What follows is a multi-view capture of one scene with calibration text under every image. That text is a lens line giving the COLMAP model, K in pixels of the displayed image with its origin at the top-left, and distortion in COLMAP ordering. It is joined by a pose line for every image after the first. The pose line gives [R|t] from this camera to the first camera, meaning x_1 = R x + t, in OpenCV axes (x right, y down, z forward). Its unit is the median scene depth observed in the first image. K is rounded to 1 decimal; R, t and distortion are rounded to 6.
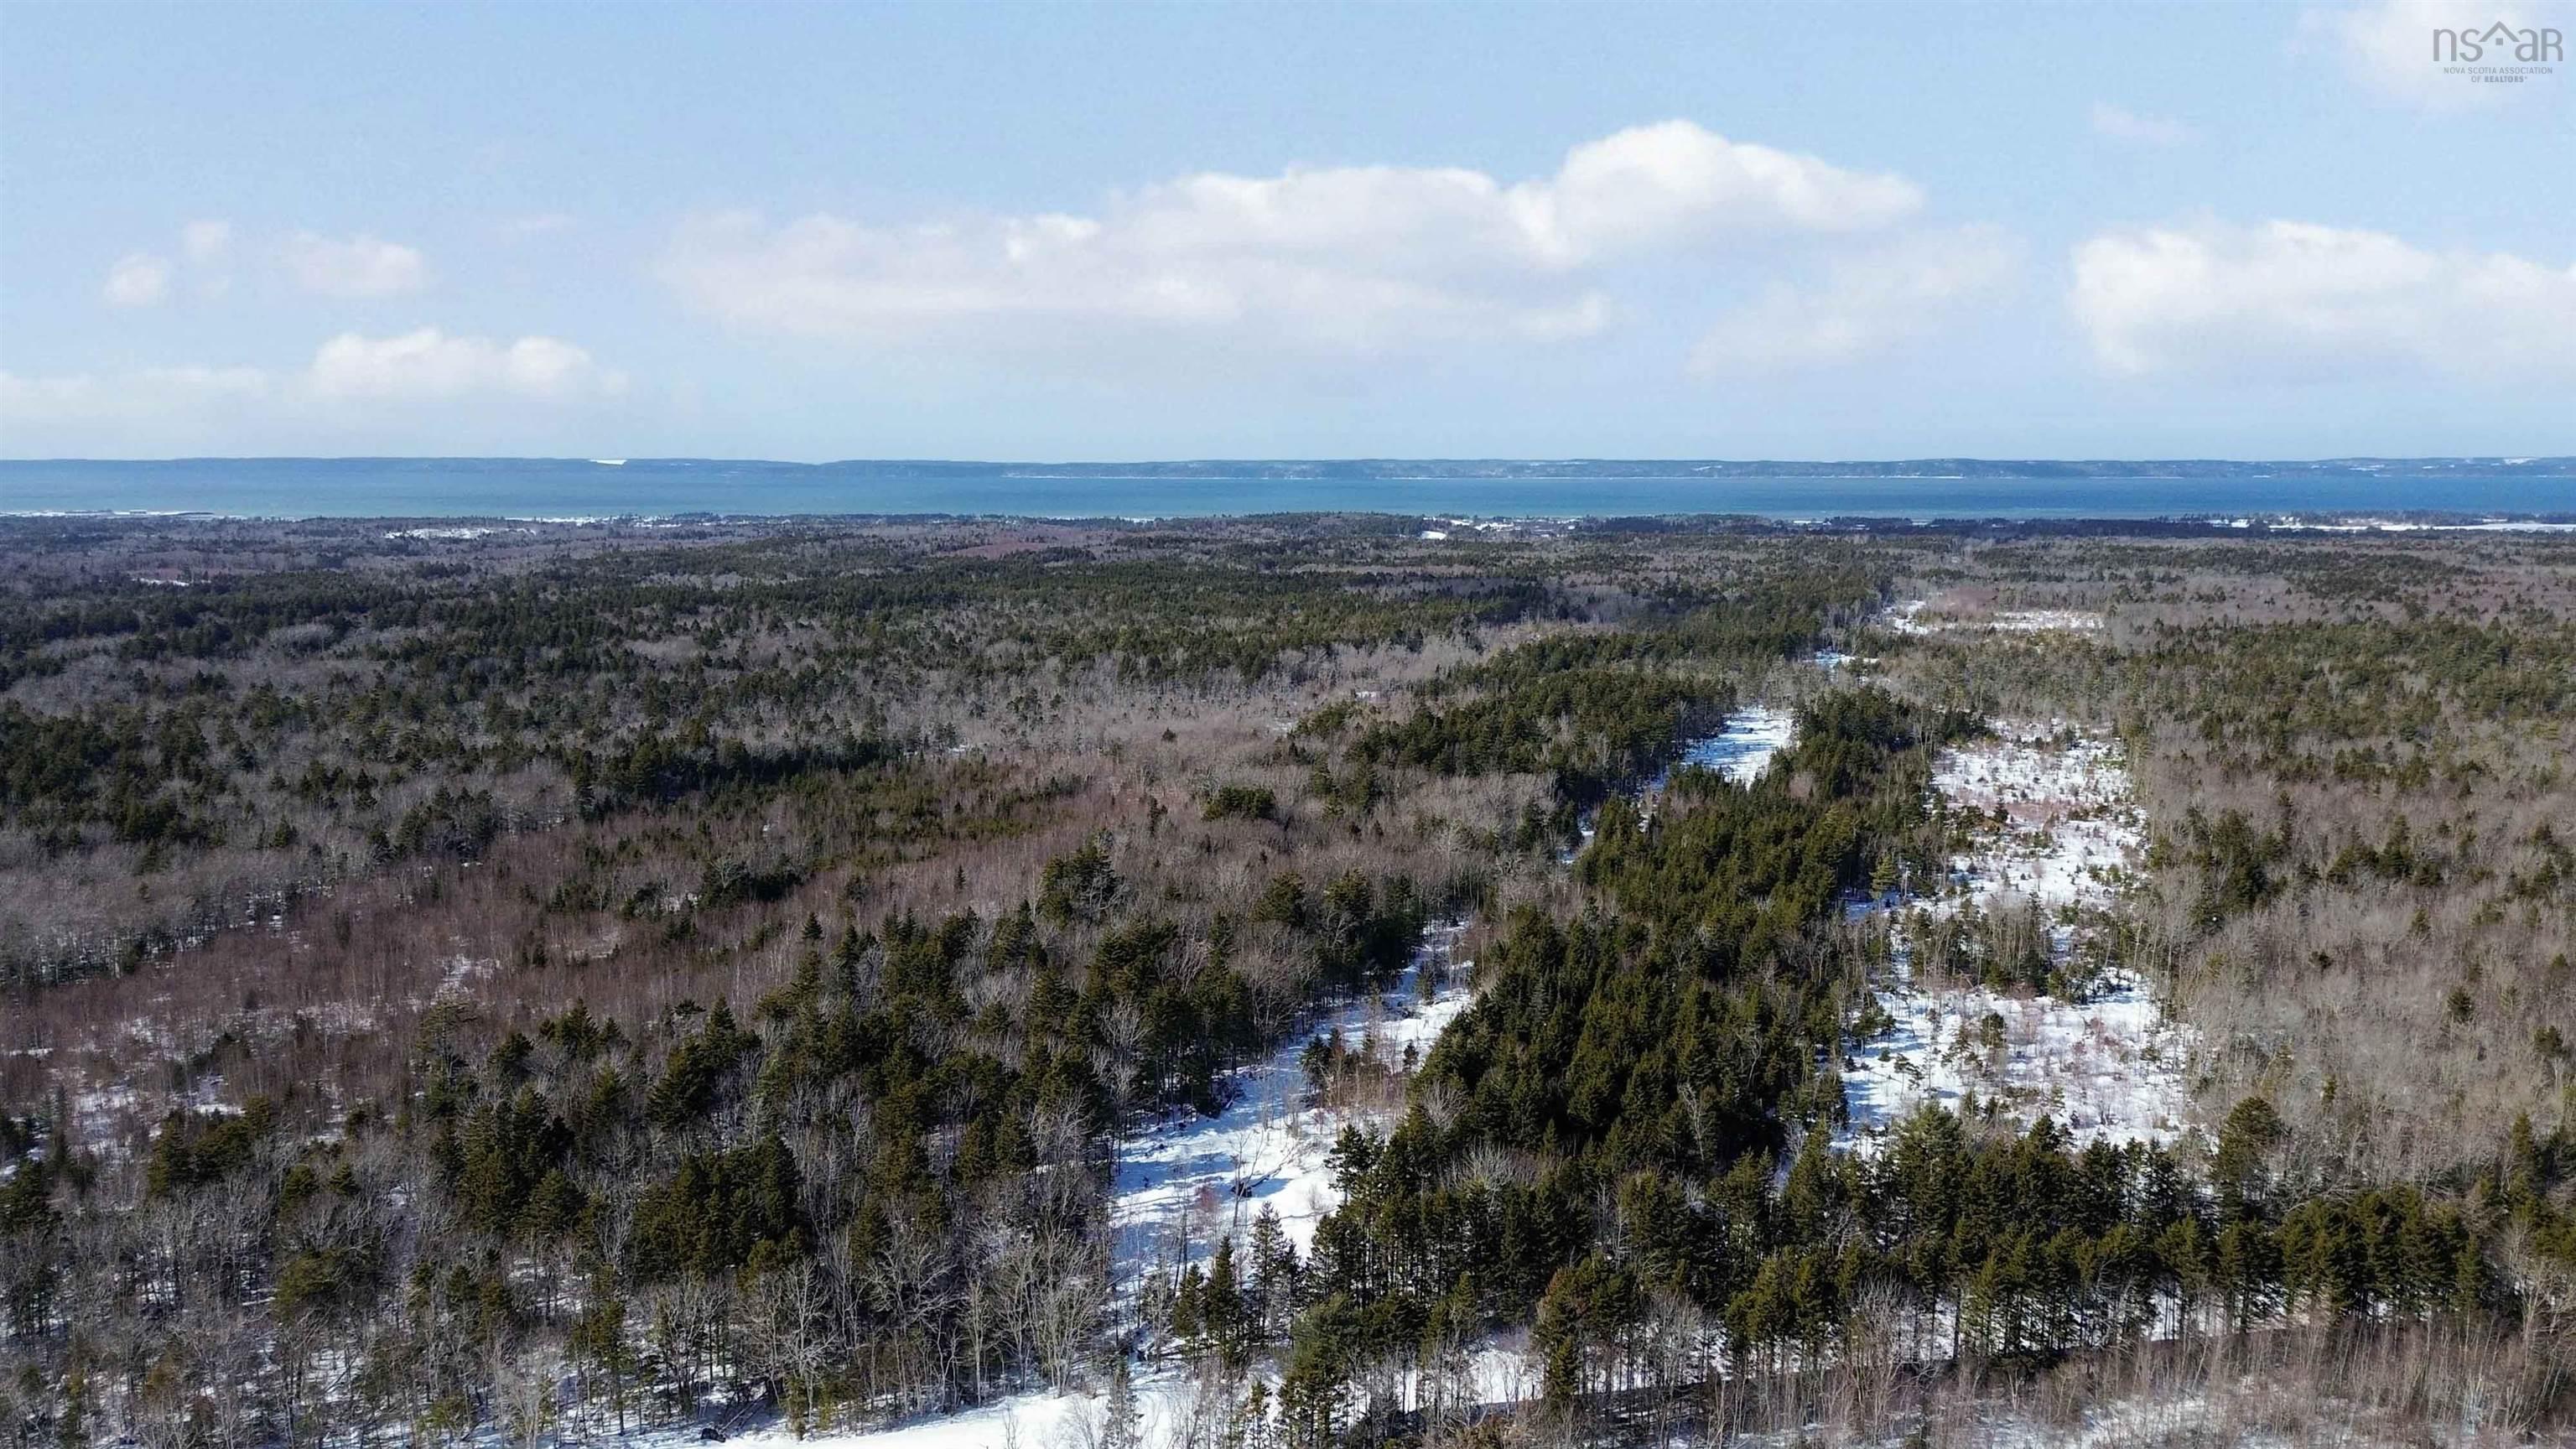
lens RADIAL K [[1908.3, 0, 1288.0], [0, 1908.3, 724.5], [0, 0, 1]] dist [0.074392, -0.069356]
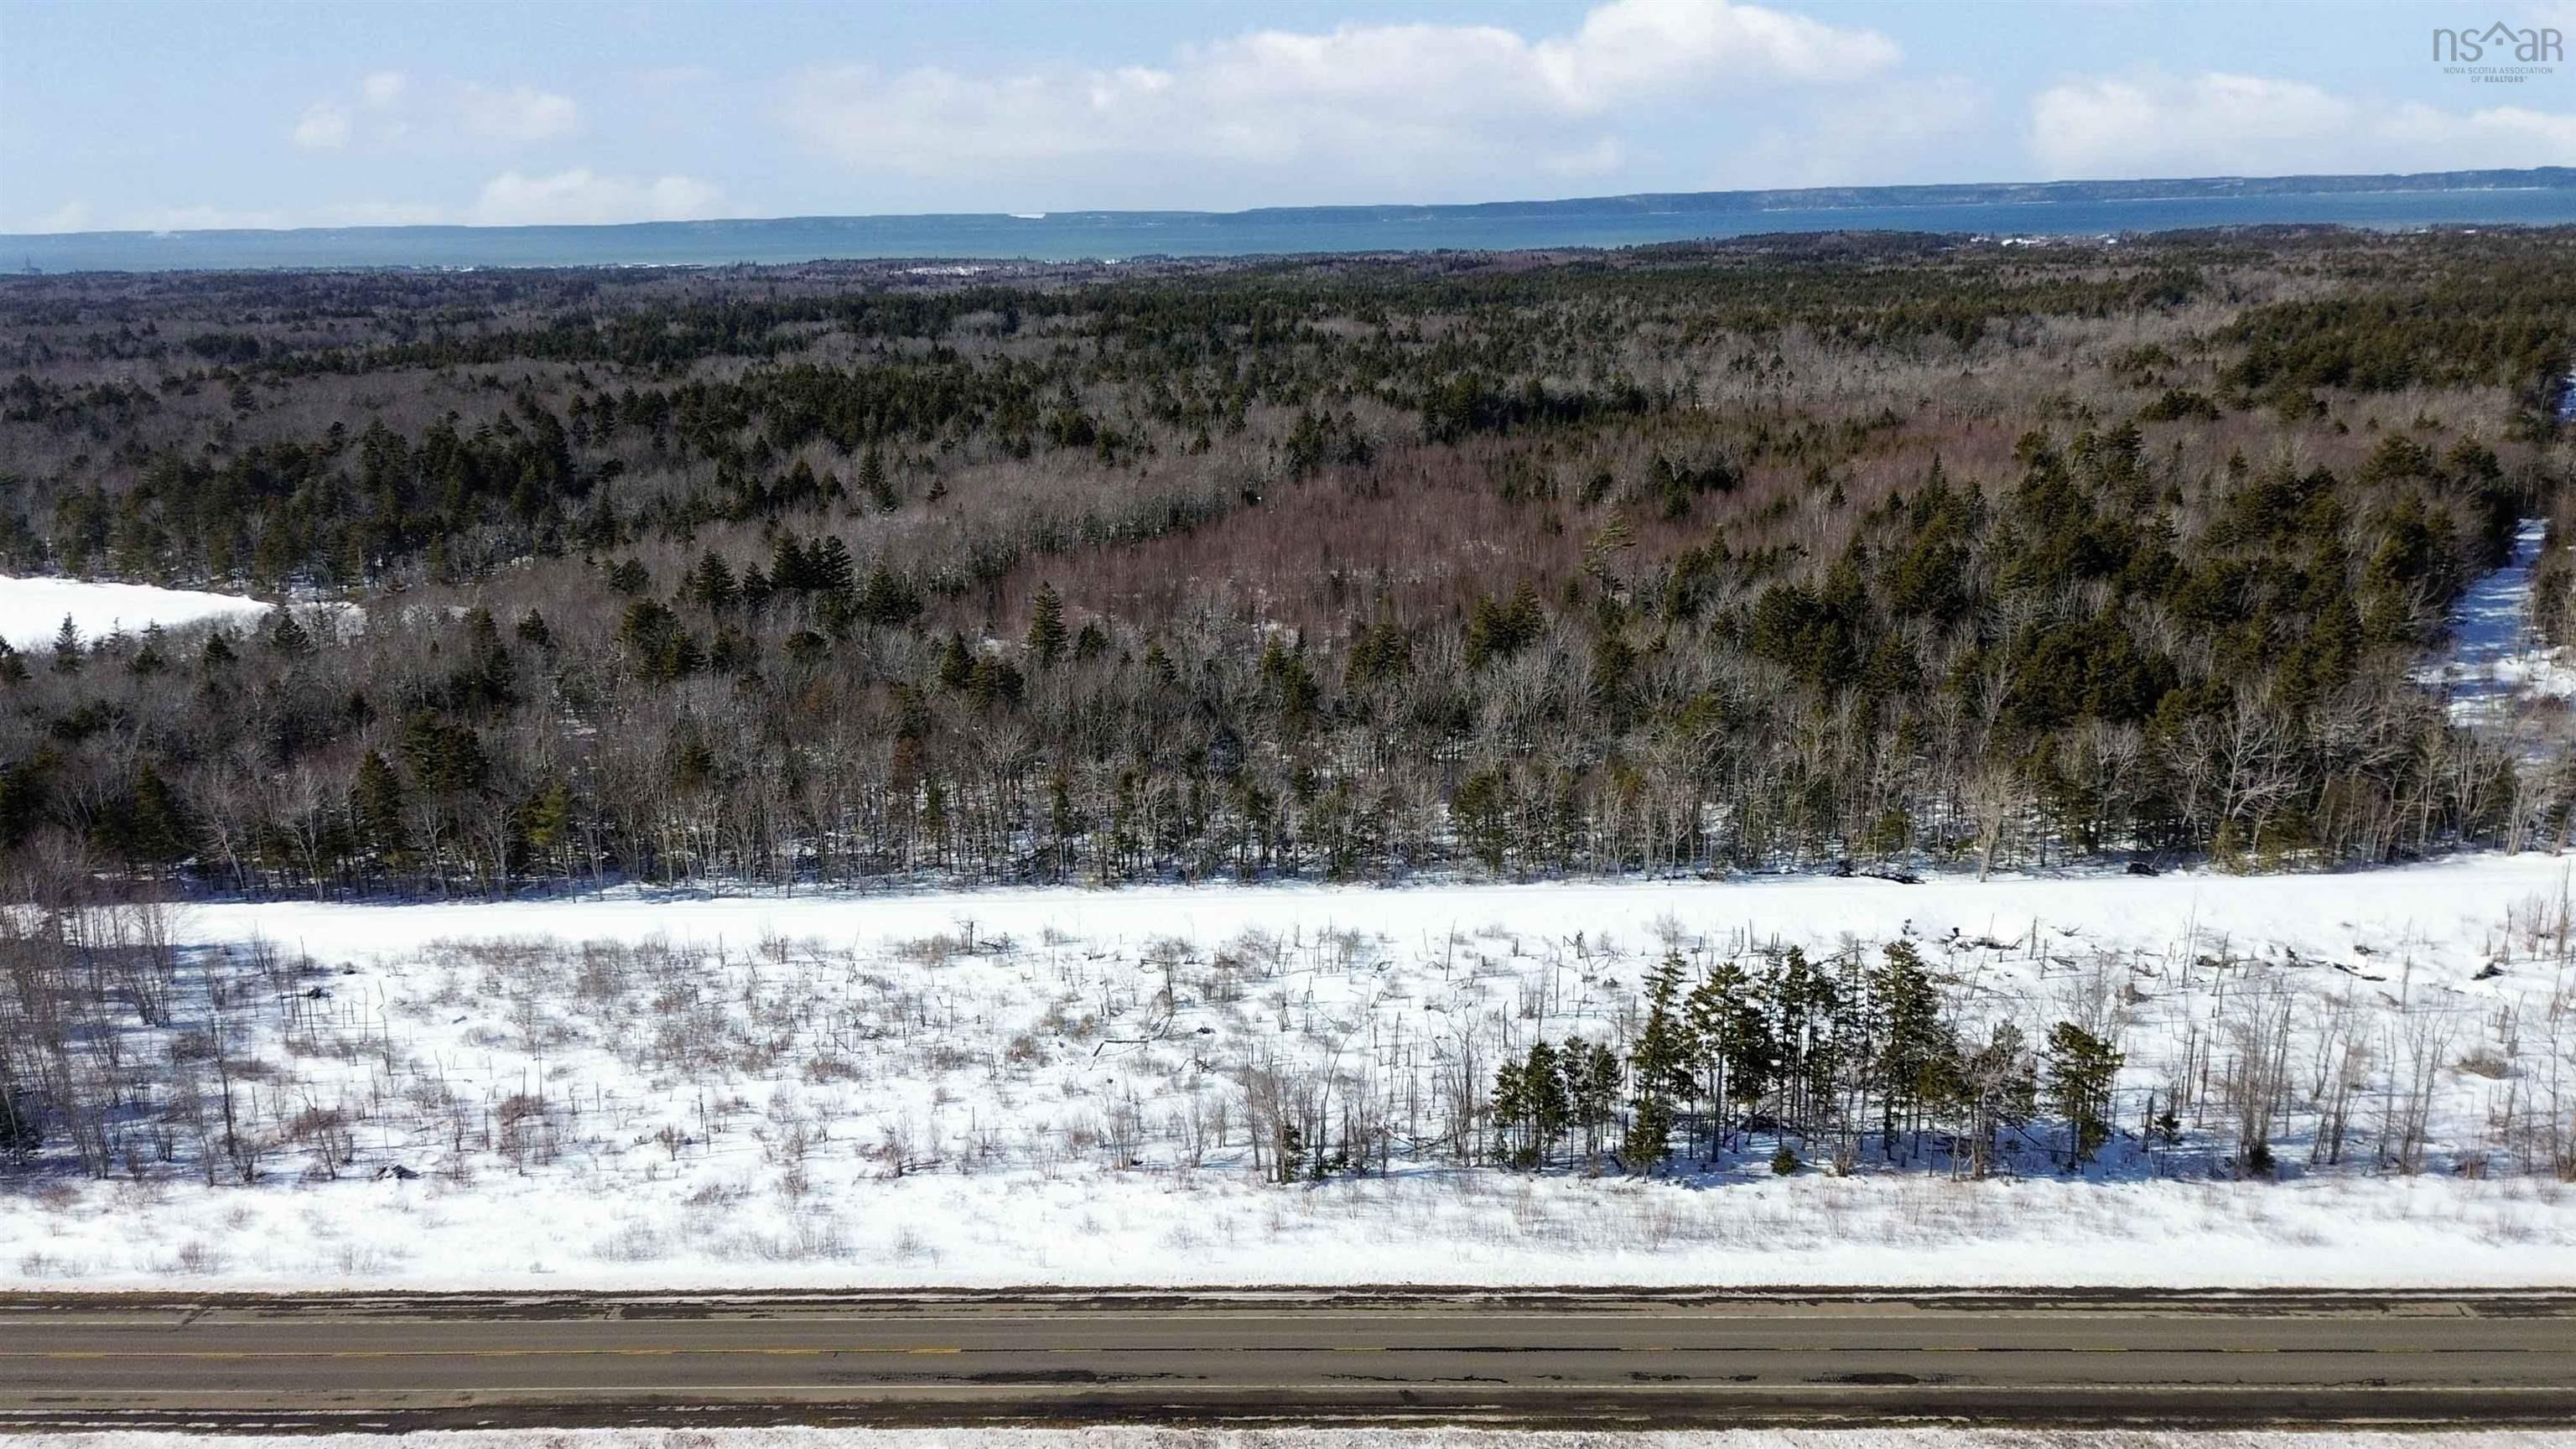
lens RADIAL K [[1951.3, 0, 1290.7], [0, 1951.3, 732.4], [0, 0, 1]] dist [0.077136, -0.073460]
pose [[0.978681, 0.030992, -0.203033, -0.195246], [-0.005258, 0.992006, 0.126080, 0.061601], [0.205318, -0.122325, 0.971021, -0.035195]]
